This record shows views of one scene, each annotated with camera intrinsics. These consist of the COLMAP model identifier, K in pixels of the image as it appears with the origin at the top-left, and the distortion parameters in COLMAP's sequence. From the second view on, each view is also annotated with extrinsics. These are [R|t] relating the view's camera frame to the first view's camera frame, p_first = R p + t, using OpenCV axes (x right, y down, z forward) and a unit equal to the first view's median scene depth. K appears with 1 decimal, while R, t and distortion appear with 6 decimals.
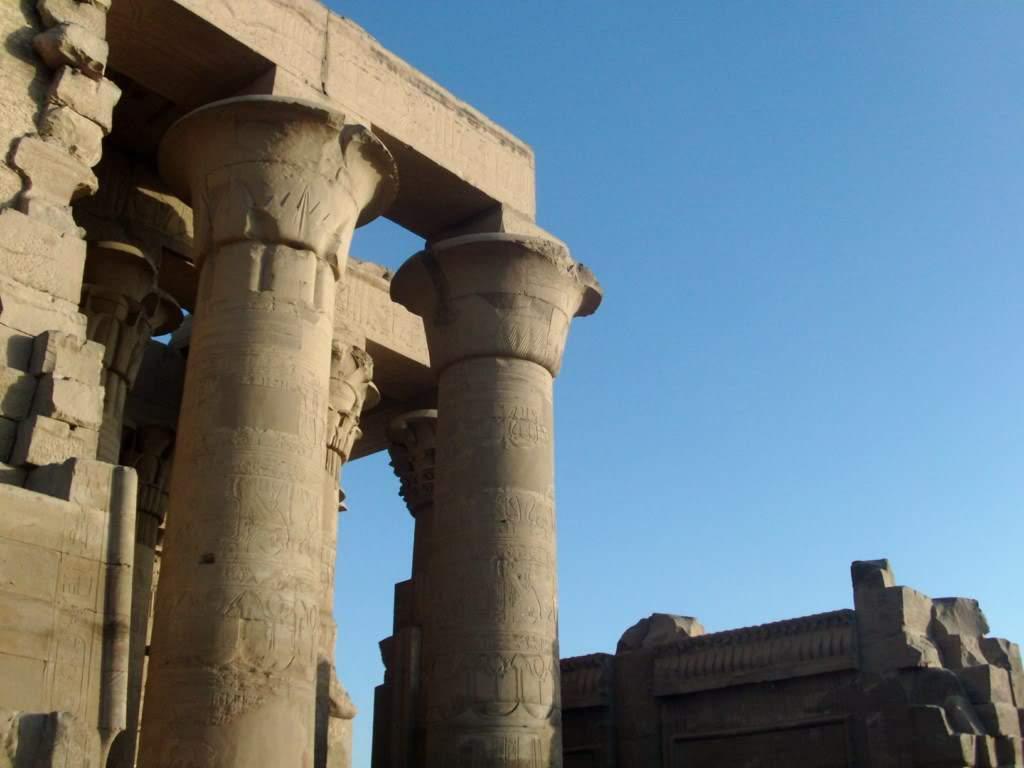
lens RADIAL K [[1133.7, 0, 511.1], [0, 1133.7, 382.6], [0, 0, 1]] dist [-0.132594, 0.000000]
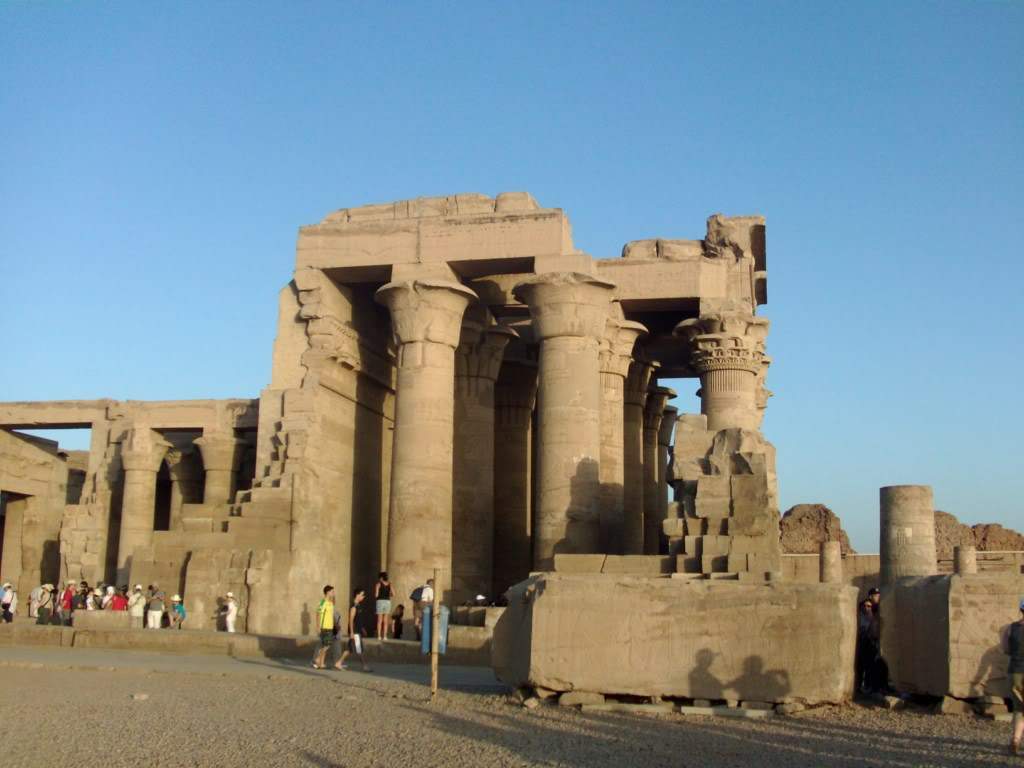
lens RADIAL K [[1133.7, 0, 537.1], [0, 1133.7, 378.1], [0, 0, 1]] dist [-0.132594, 0.000000]
pose [[0.472962, -0.163510, -0.865778, 1.994193], [0.345920, 0.938190, 0.011785, 0.014680], [0.810337, -0.305064, 0.500290, -0.011640]]
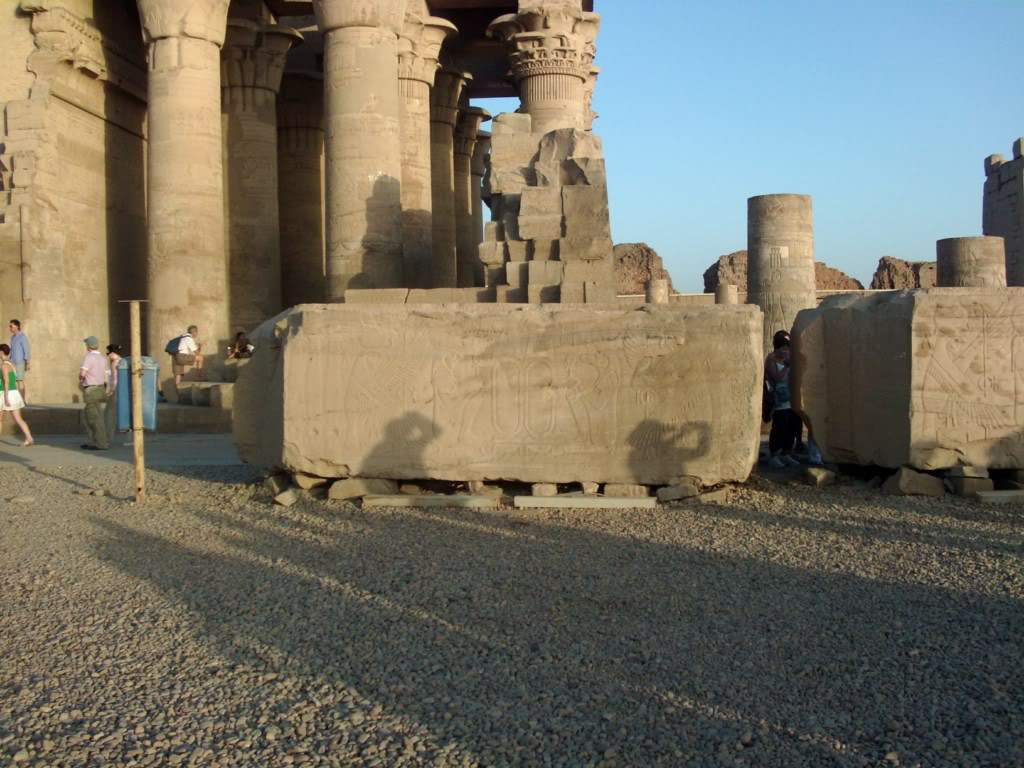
lens RADIAL K [[1133.7, 0, 519.5], [0, 1133.7, 383.1], [0, 0, 1]] dist [-0.132594, 0.000000]
pose [[0.595226, 0.012660, -0.803459, 1.679068], [0.345894, 0.898464, 0.270406, 0.107791], [0.725302, -0.438864, 0.530410, 0.180953]]
